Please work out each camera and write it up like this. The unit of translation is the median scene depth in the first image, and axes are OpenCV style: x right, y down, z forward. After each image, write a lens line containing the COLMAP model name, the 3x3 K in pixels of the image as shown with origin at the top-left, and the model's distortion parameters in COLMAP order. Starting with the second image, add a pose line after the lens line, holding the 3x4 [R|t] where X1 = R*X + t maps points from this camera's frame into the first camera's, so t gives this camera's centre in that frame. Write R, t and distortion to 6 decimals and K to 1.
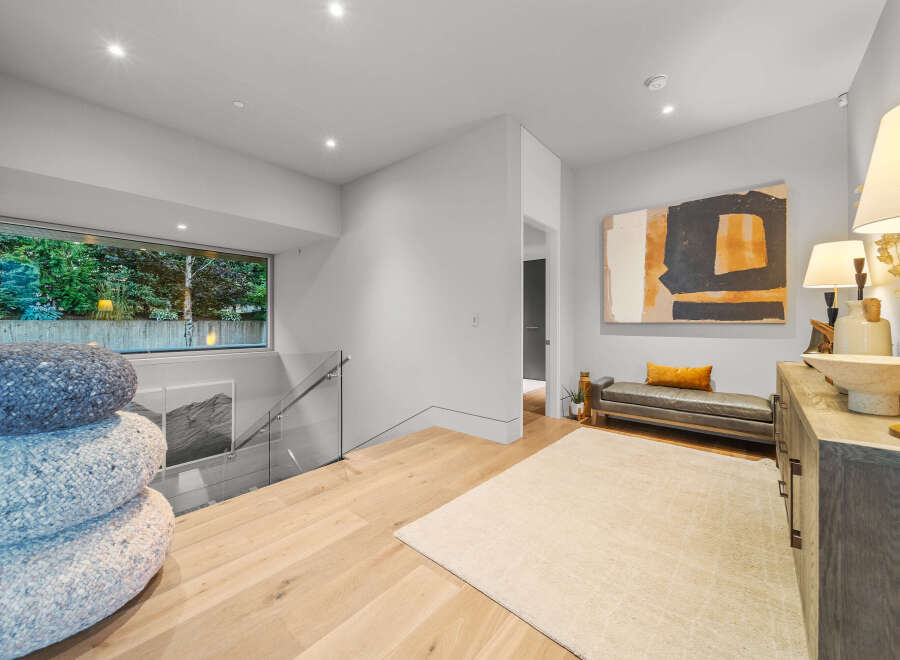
lens RADIAL K [[355.0, 0, 443.5], [0, 355.0, 323.6], [0, 0, 1]] dist [-0.001606, -0.001186]
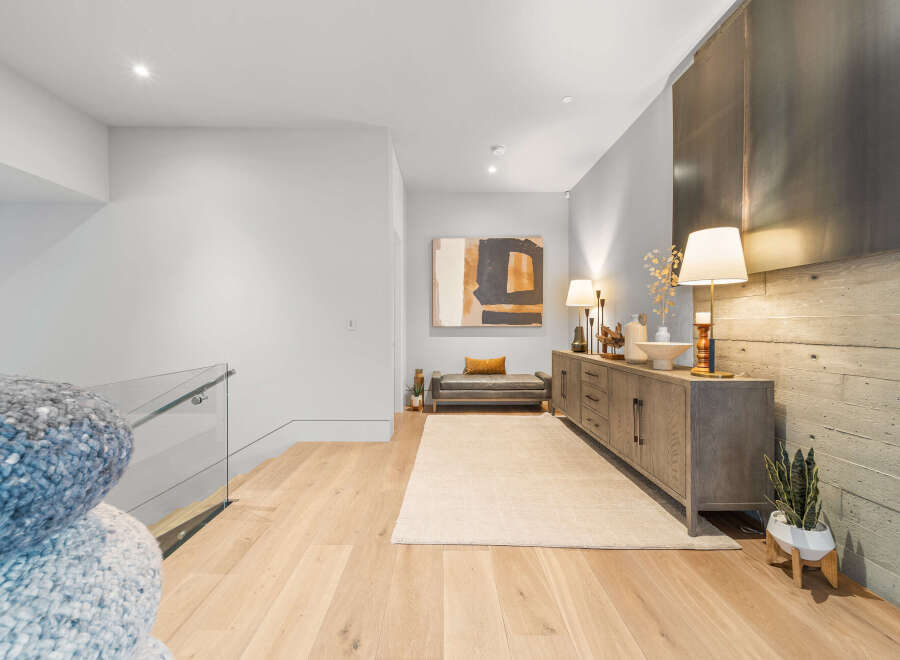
lens RADIAL K [[355.0, 0, 441.6], [0, 355.0, 328.8], [0, 0, 1]] dist [-0.001606, -0.001186]
pose [[0.752142, -0.006388, 0.658970, -0.382789], [0.003914, 0.999979, 0.005227, -0.000776], [-0.658990, -0.001353, 0.752151, 0.096147]]
